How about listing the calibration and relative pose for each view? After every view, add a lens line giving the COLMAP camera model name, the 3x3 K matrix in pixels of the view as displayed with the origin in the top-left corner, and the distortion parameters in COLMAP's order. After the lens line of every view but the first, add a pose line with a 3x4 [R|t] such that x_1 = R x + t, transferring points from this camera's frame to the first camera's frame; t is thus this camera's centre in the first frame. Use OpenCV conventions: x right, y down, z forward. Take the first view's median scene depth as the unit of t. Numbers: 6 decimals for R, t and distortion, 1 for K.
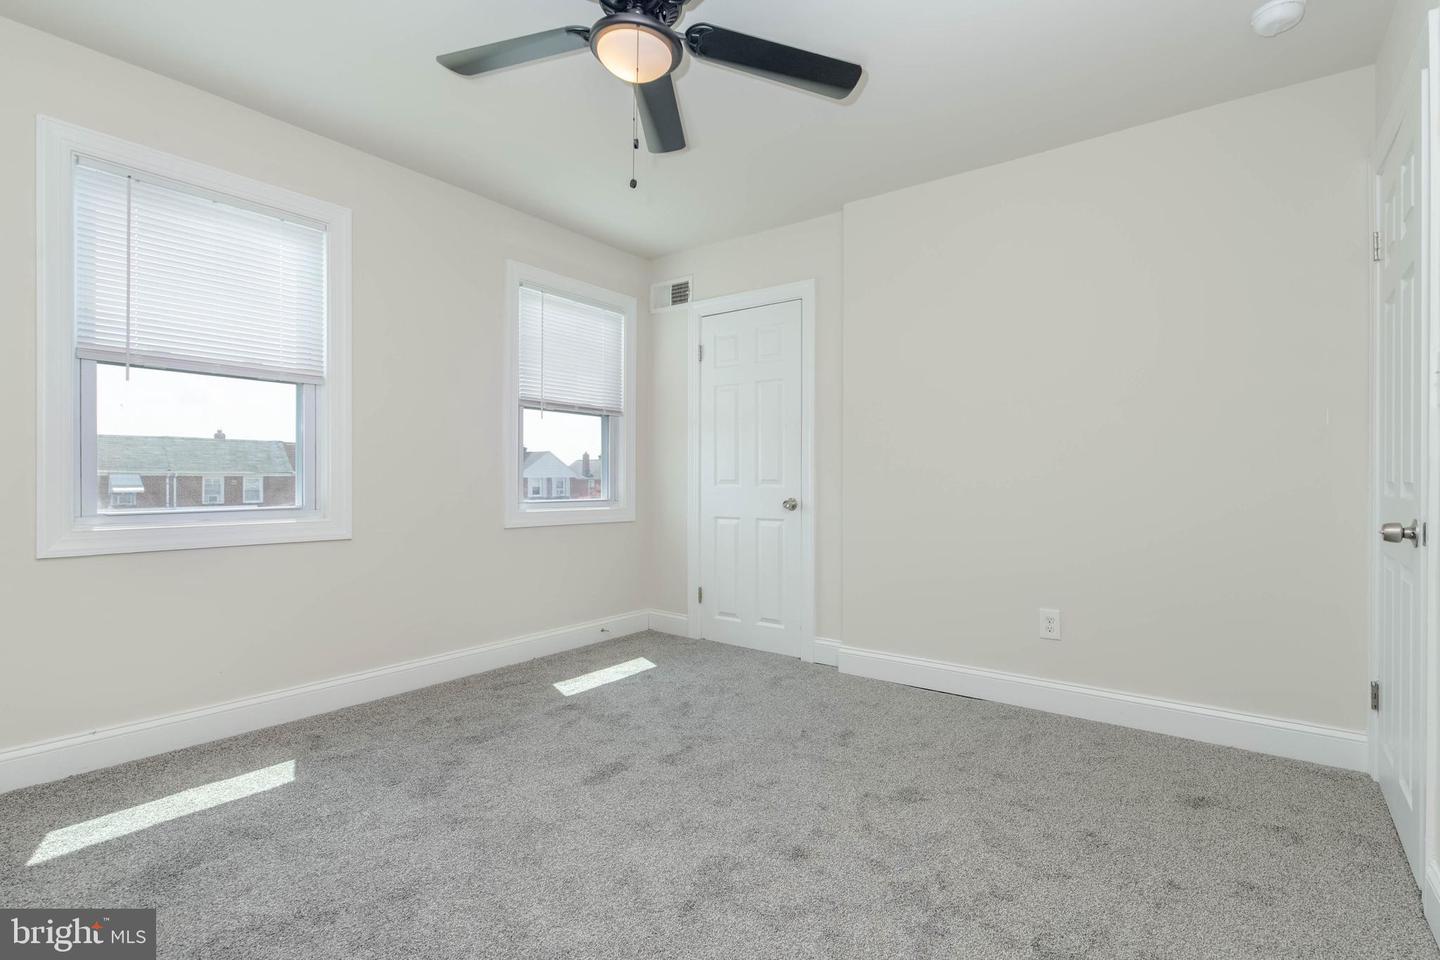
lens RADIAL K [[665.7, 0, 720.0], [0, 665.7, 480.0], [0, 0, 1]] dist [0.010132, -0.012549]
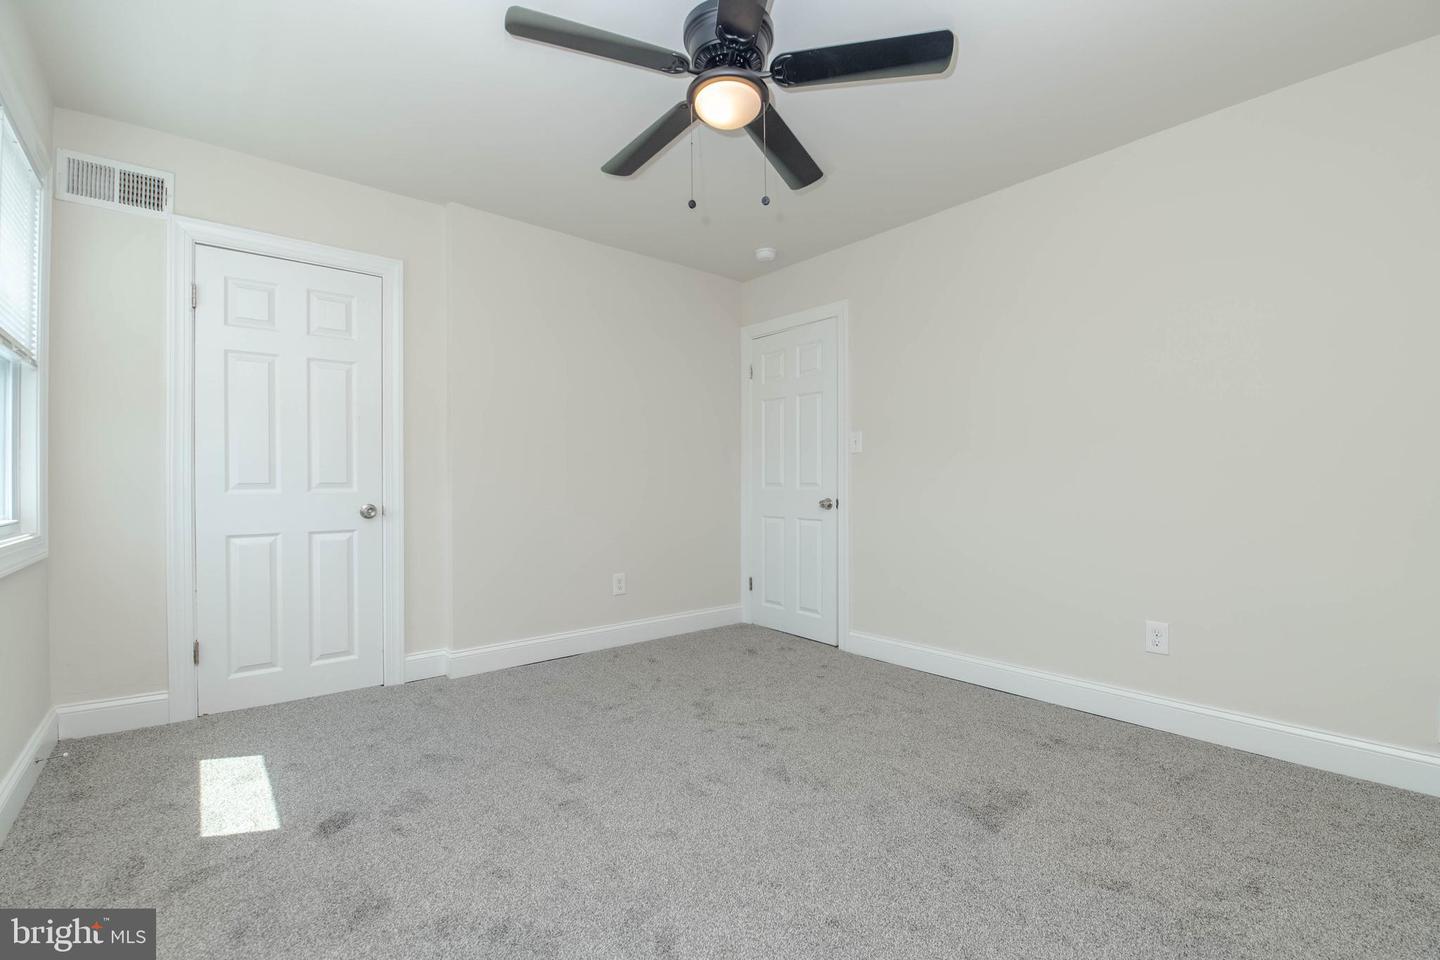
lens RADIAL K [[622.4, 0, 708.5], [0, 622.4, 486.1], [0, 0, 1]] dist [-0.034293, -0.000308]
pose [[0.235025, -0.011779, 0.971918, -0.577290], [-0.000240, 0.999926, 0.012176, -0.005912], [-0.971989, -0.003095, 0.235004, 0.397940]]
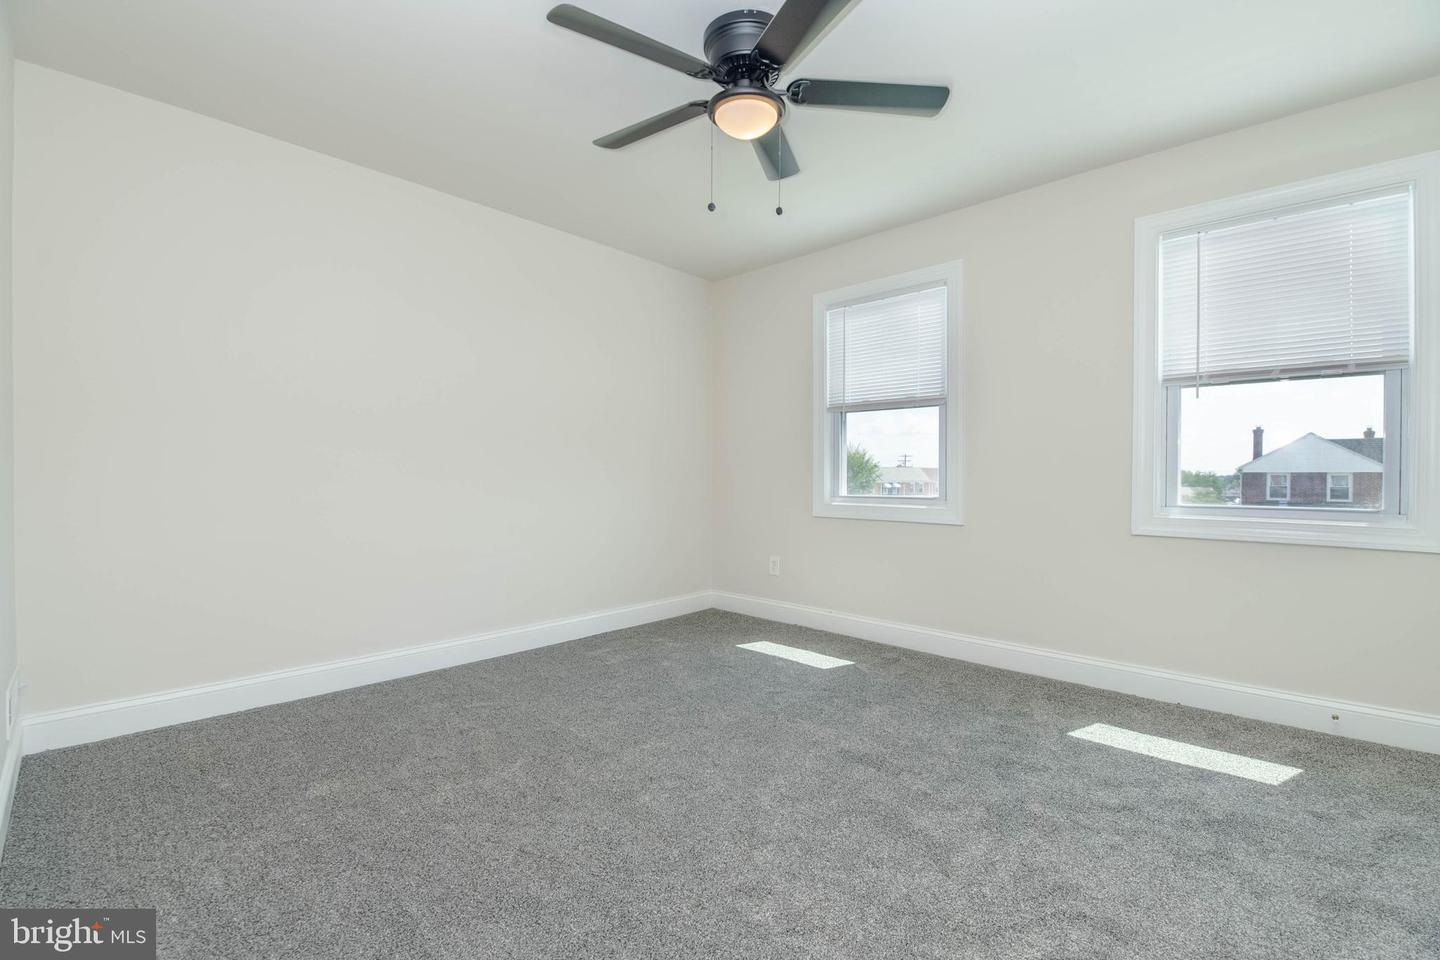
lens RADIAL K [[534.2, 0, 720.0], [0, 534.2, 480.0], [0, 0, 1]] dist [-0.001863, -0.013262]
pose [[-0.043946, 0.003445, -0.999028, 0.384080], [-0.002585, 0.999990, 0.003562, 0.002242], [0.999031, 0.002739, -0.043936, 0.500499]]
